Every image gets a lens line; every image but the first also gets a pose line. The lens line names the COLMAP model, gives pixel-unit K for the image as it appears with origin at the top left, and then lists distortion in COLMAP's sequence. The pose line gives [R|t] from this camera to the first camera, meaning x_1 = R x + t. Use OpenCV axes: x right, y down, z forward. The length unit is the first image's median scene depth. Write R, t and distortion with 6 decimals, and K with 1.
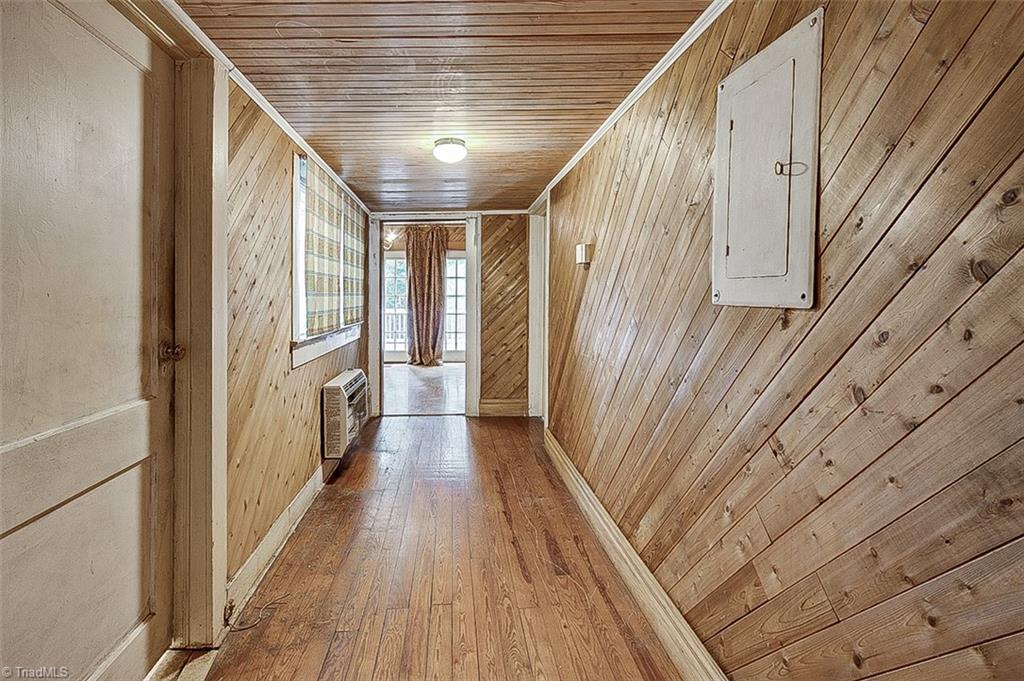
lens RADIAL K [[494.8, 0, 507.8], [0, 494.8, 278.6], [0, 0, 1]] dist [0.001164, 0.000772]
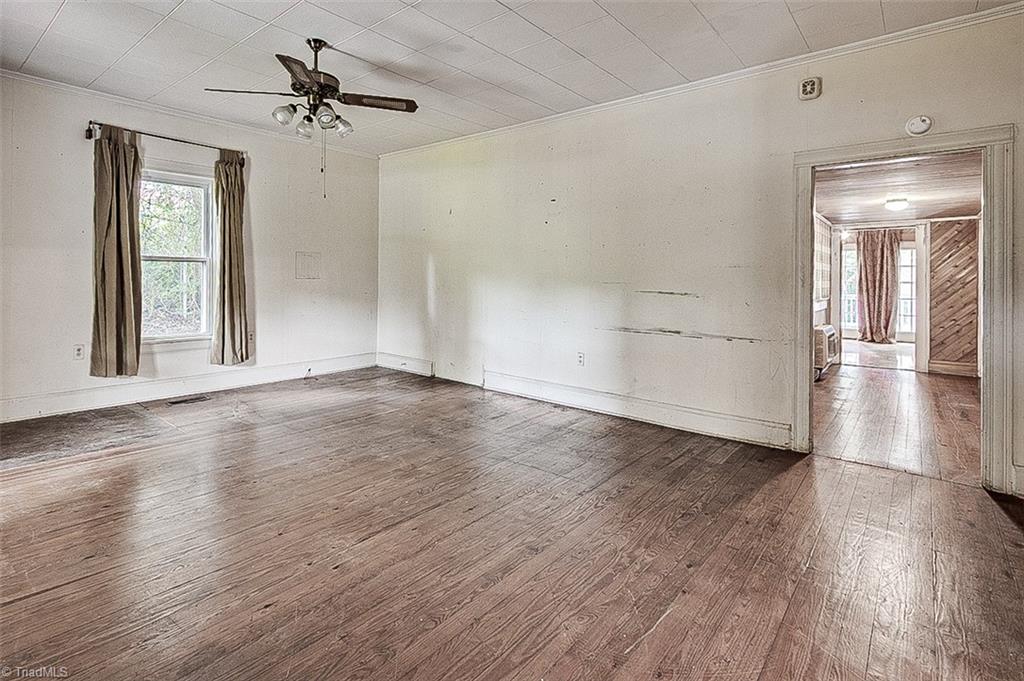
lens RADIAL K [[494.8, 0, 507.8], [0, 494.8, 278.6], [0, 0, 1]] dist [0.001164, 0.000772]
pose [[0.695197, 0.005563, -0.718797, 0.068454], [0.016579, 0.999580, 0.023771, -0.015601], [0.718628, -0.028442, 0.694813, -0.444570]]
